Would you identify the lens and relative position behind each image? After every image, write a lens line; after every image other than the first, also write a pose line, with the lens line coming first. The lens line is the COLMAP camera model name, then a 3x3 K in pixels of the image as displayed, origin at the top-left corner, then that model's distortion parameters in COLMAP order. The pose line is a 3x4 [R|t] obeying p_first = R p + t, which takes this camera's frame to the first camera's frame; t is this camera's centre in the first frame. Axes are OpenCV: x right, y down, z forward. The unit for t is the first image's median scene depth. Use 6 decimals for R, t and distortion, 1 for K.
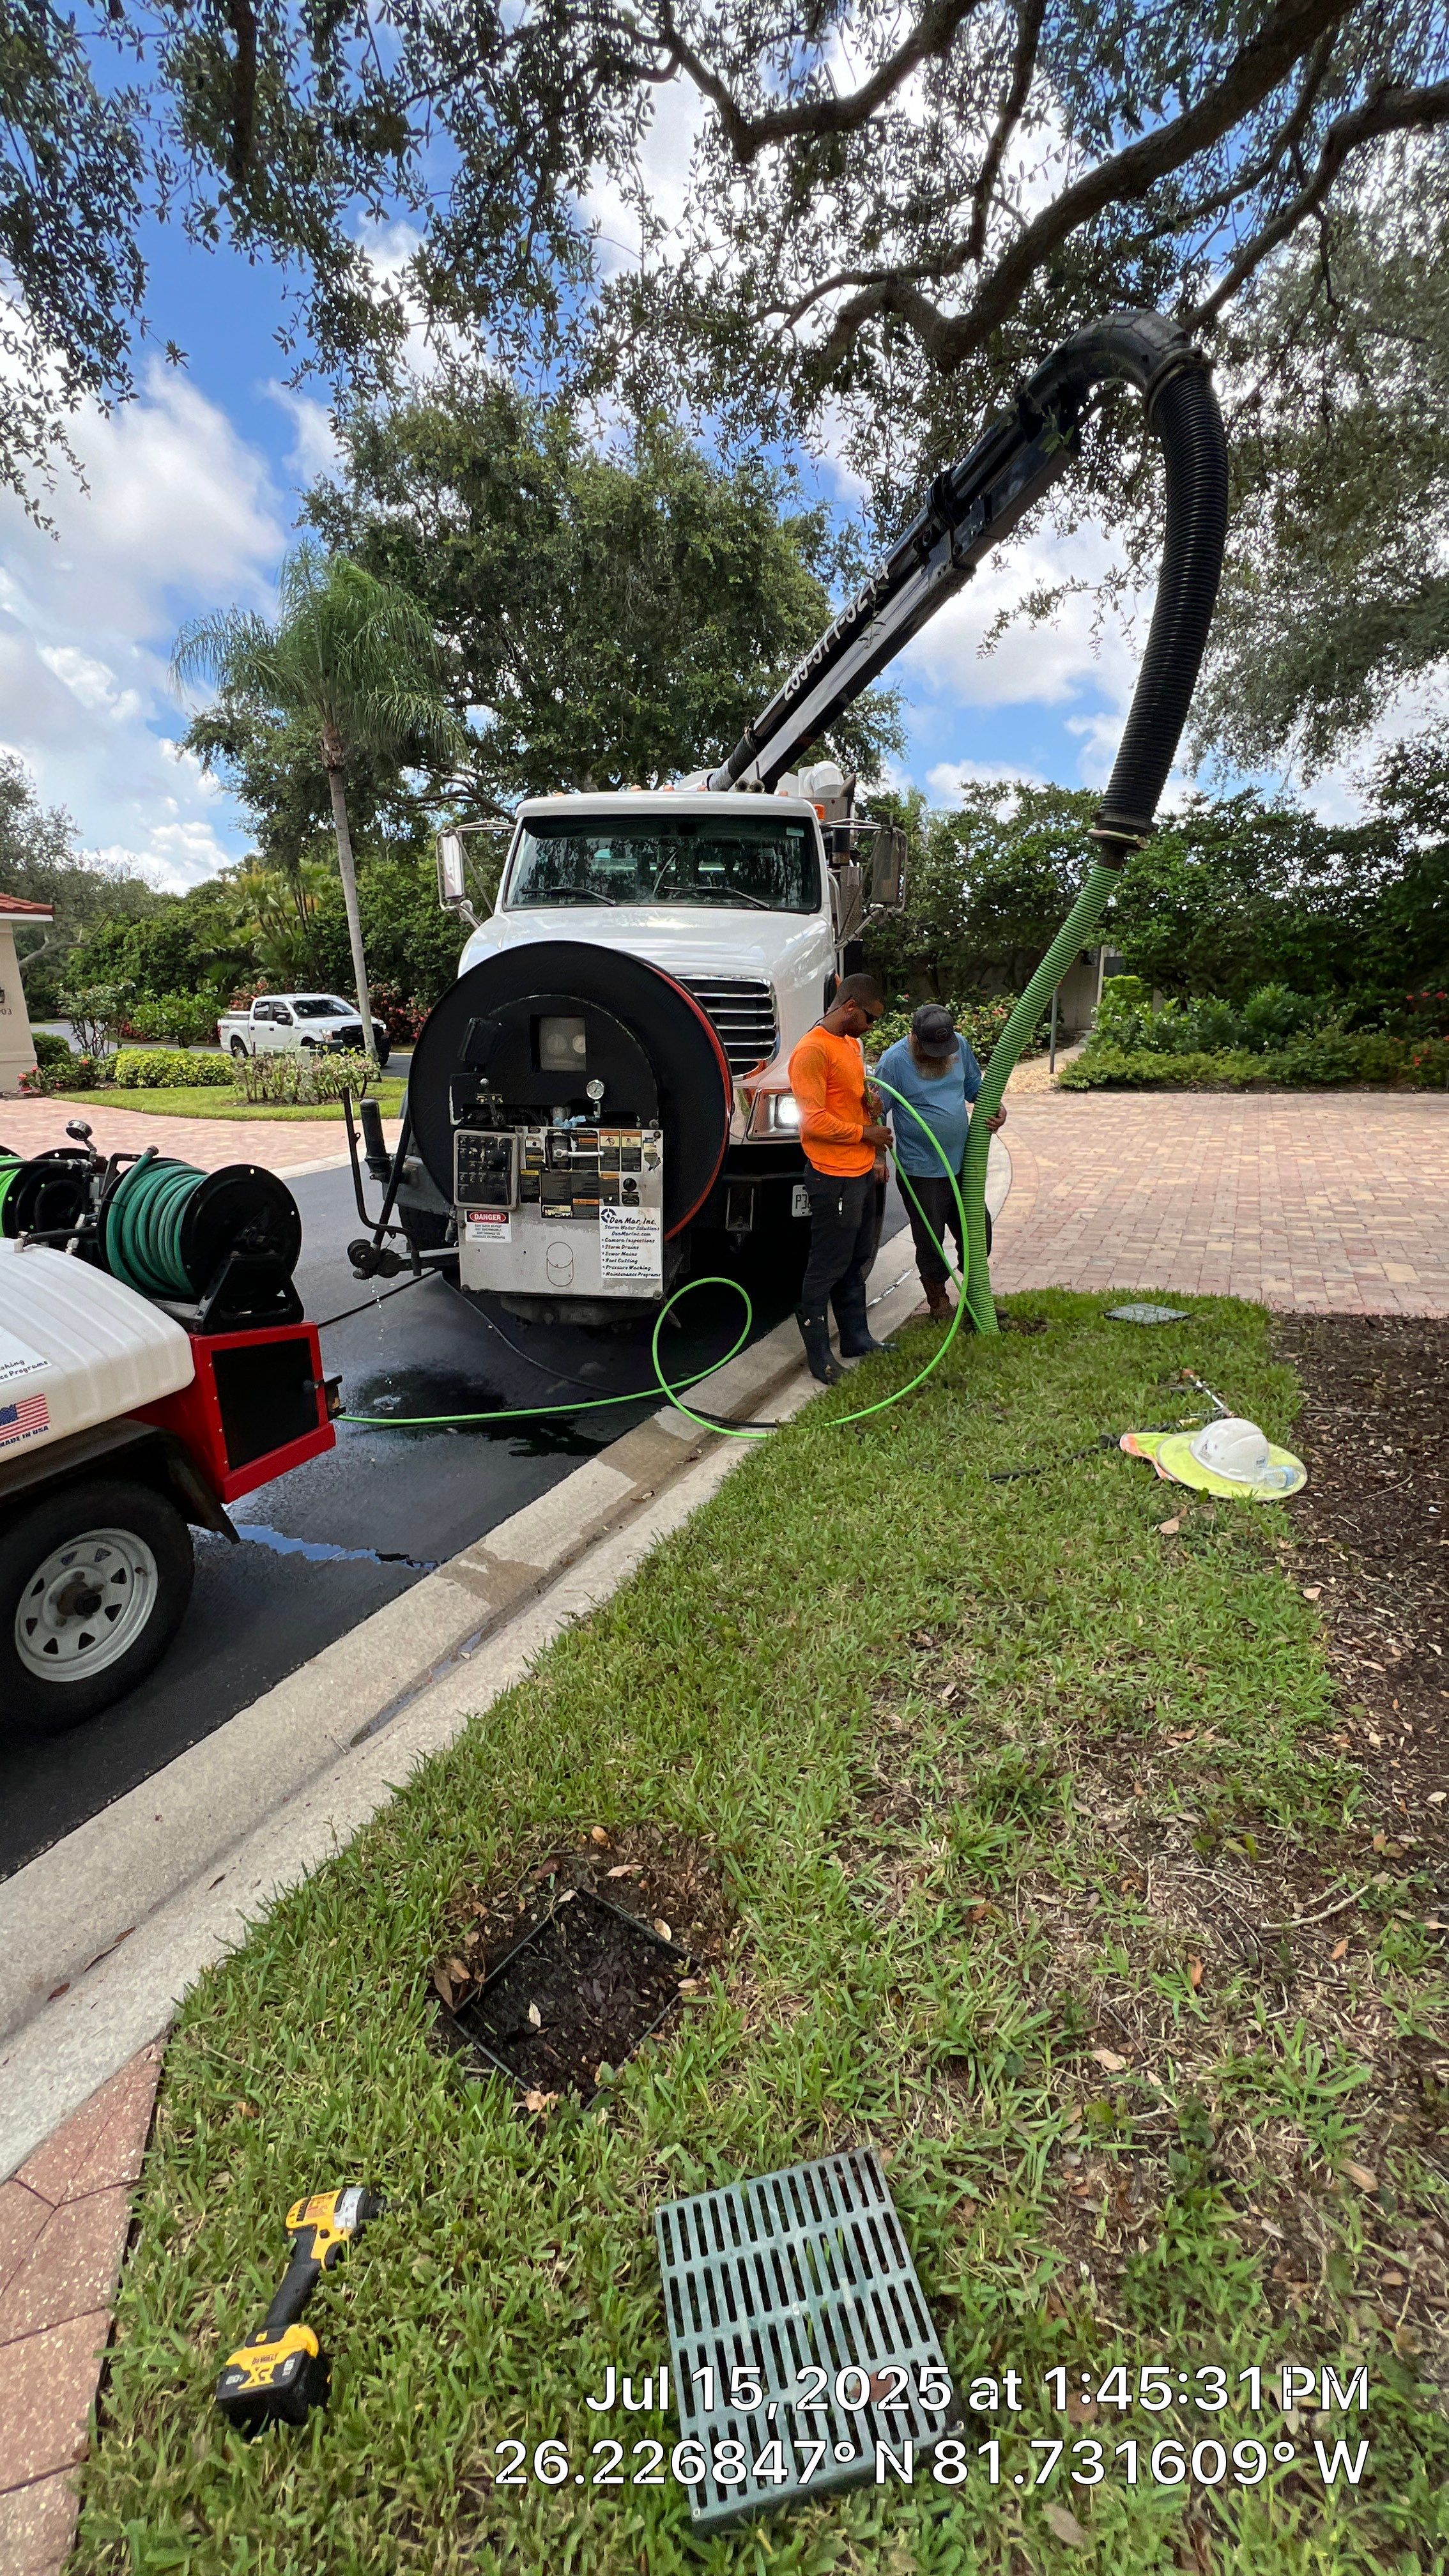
lens RADIAL K [[1033.5, 0, 743.6], [0, 1033.5, 1284.5], [0, 0, 1]] dist [0.001883, 0.000519]
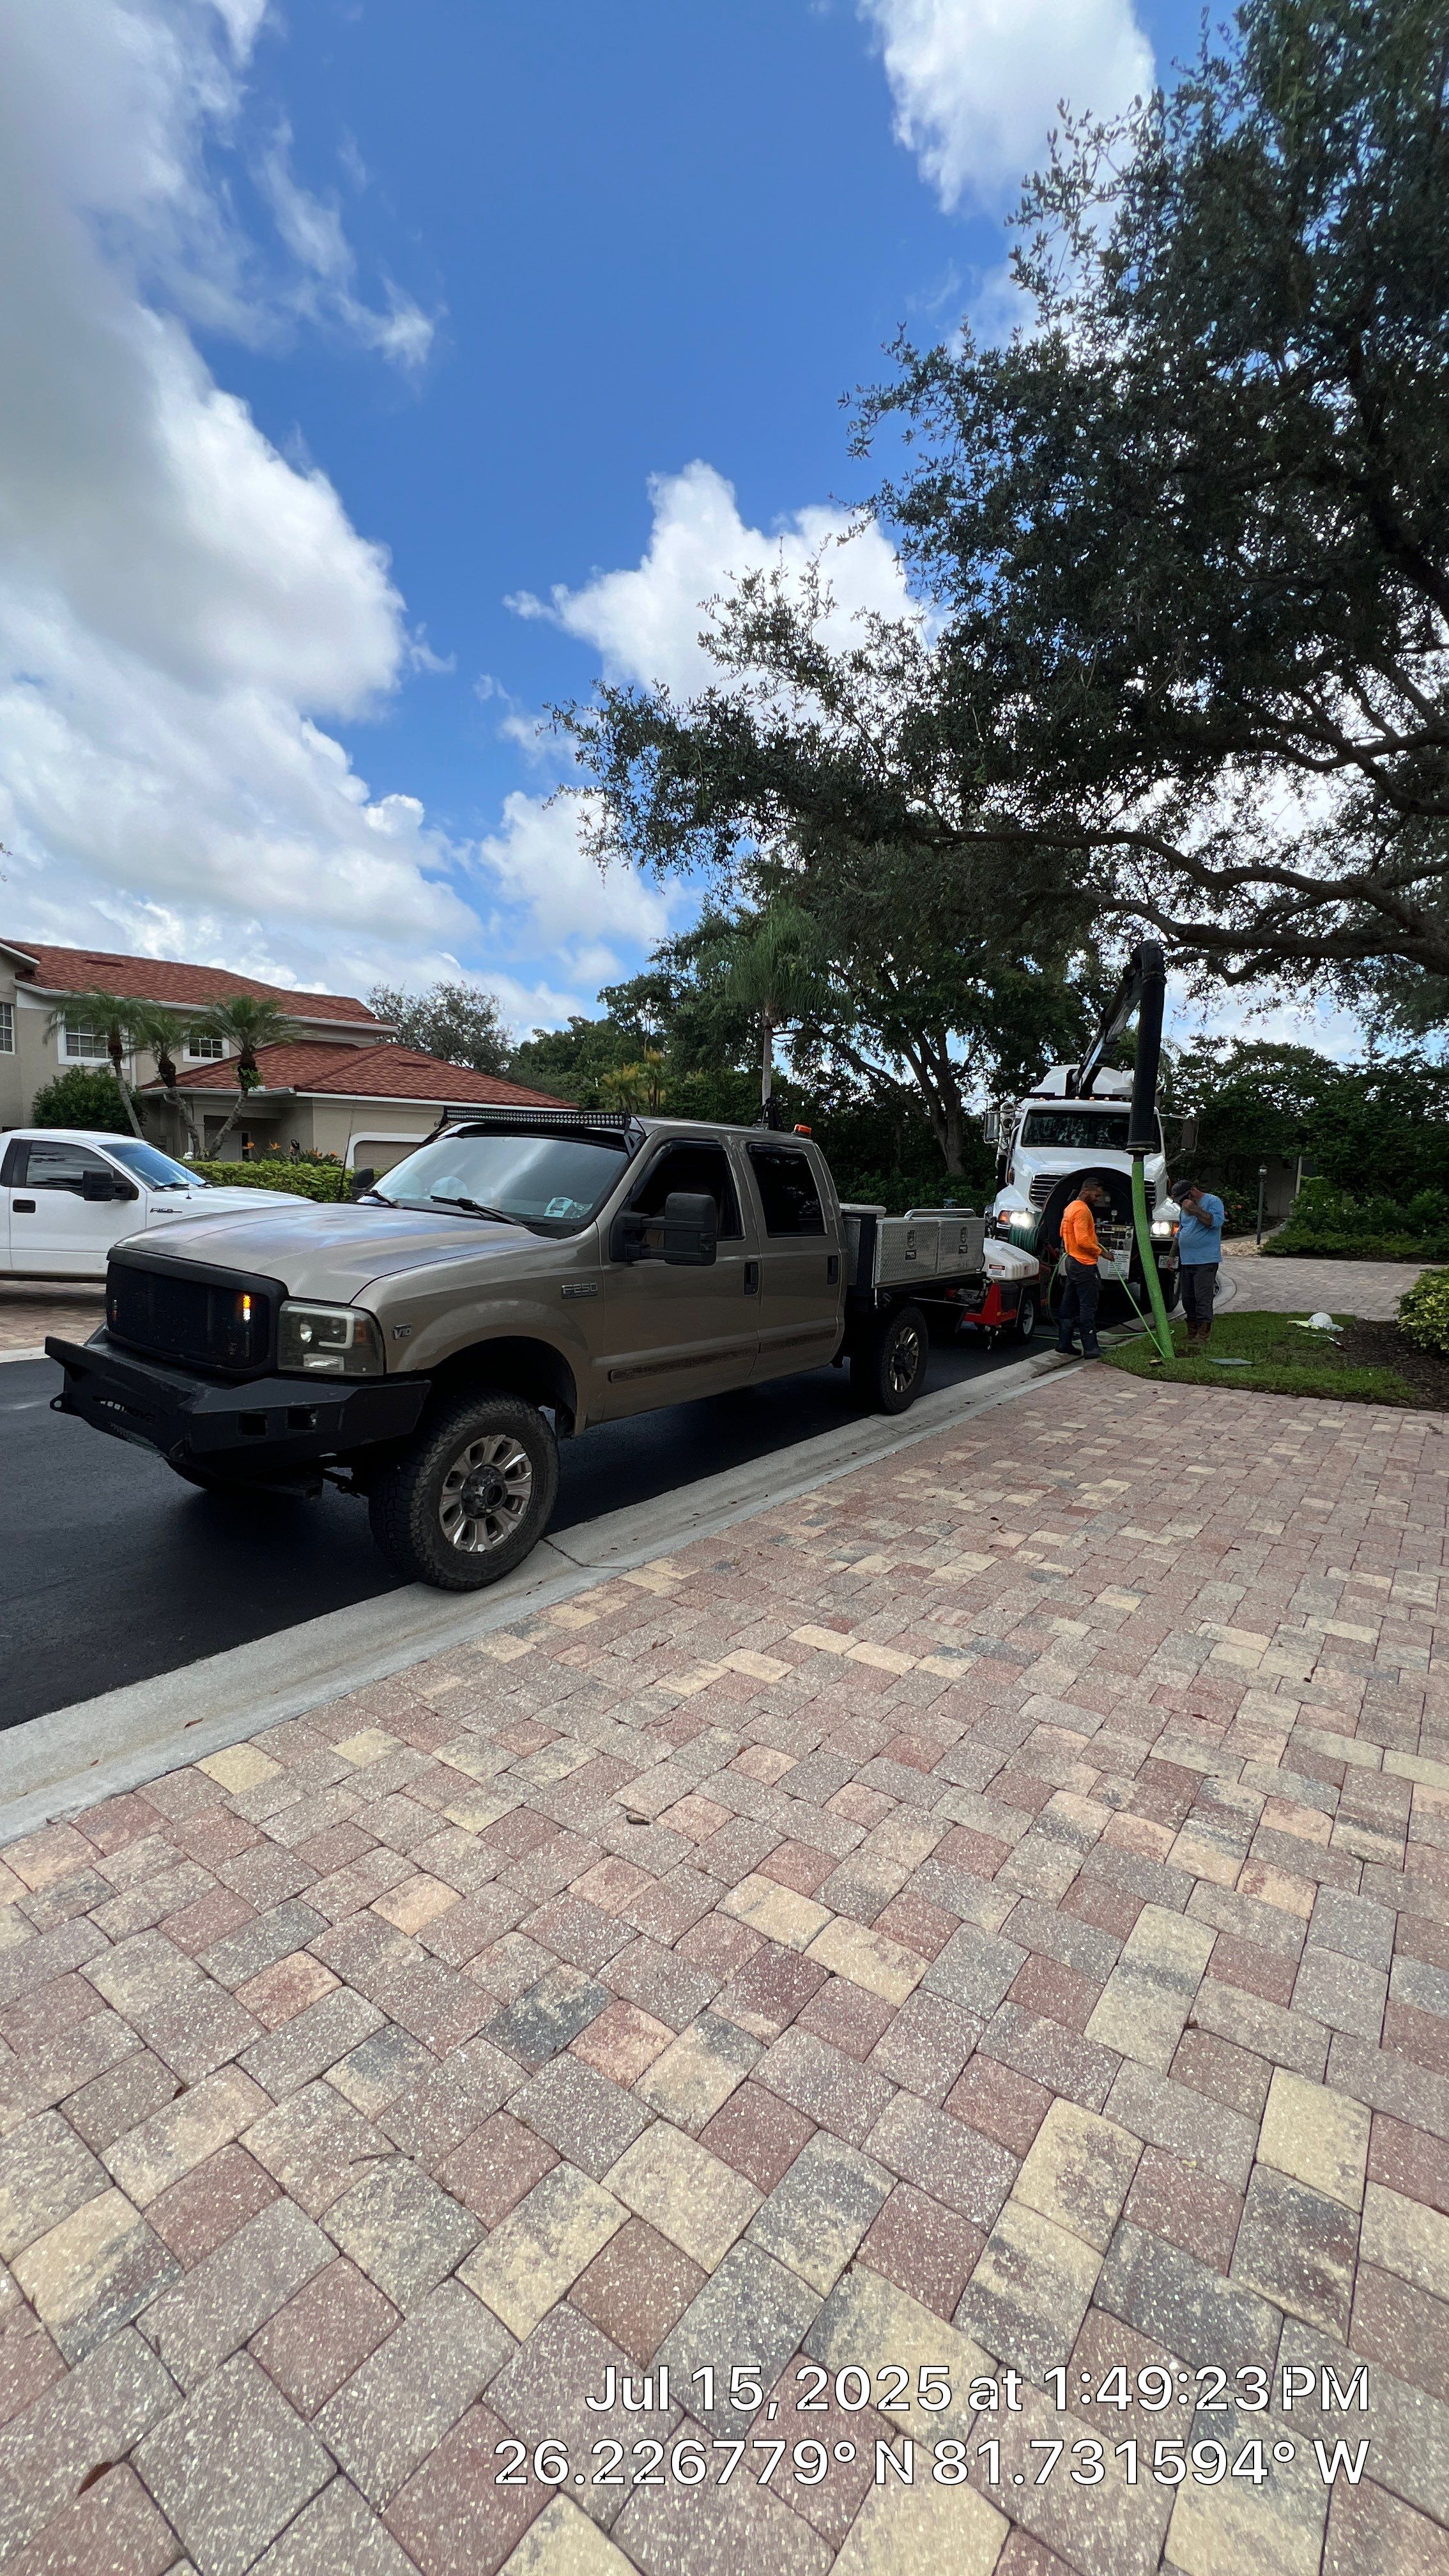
lens RADIAL K [[1056.6, 0, 724.5], [0, 1056.6, 1288.0], [0, 0, 1]] dist [-0.001428, -0.000065]
pose [[0.982368, 0.064932, -0.175319, -0.177130], [-0.092195, 0.984049, -0.152141, 0.156446], [0.162643, 0.165622, 0.972685, -0.561875]]
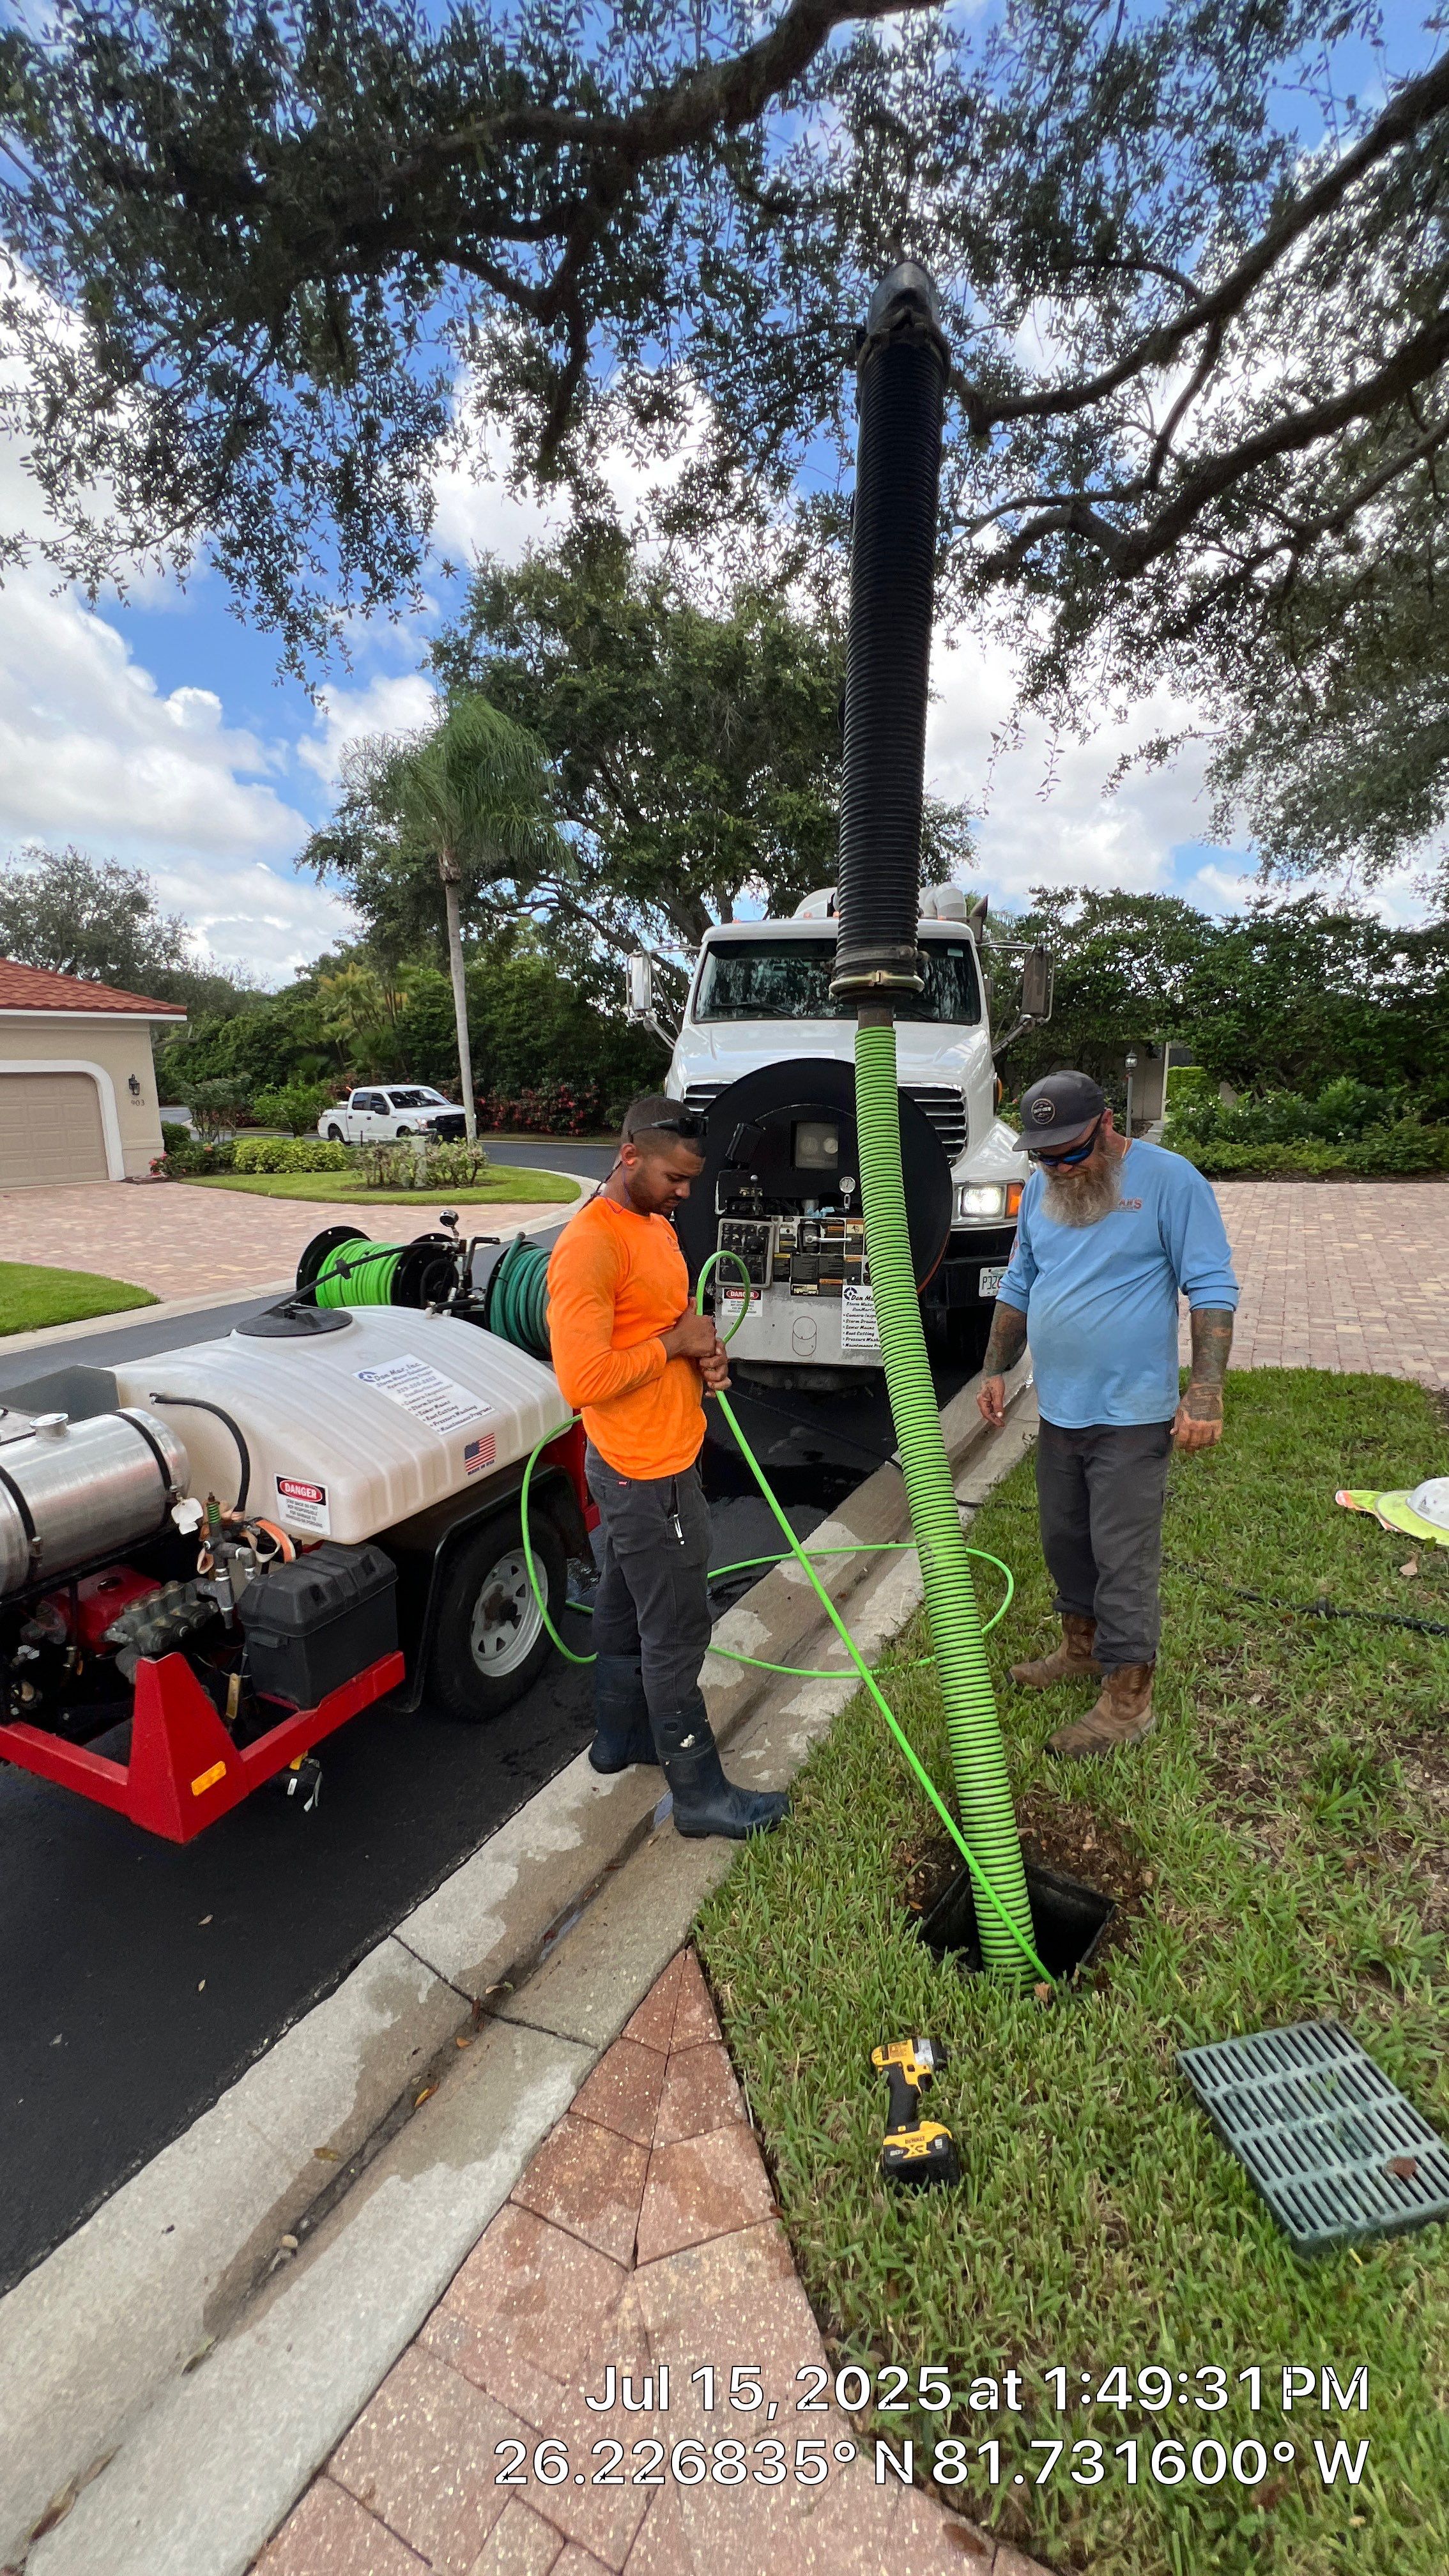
lens RADIAL K [[1033.5, 0, 743.6], [0, 1033.5, 1284.5], [0, 0, 1]] dist [0.001883, 0.000519]
pose [[0.999248, 0.007595, -0.038036, -0.050581], [-0.010620, 0.996739, -0.079986, 0.003748], [0.037304, 0.080330, 0.996070, -0.033614]]
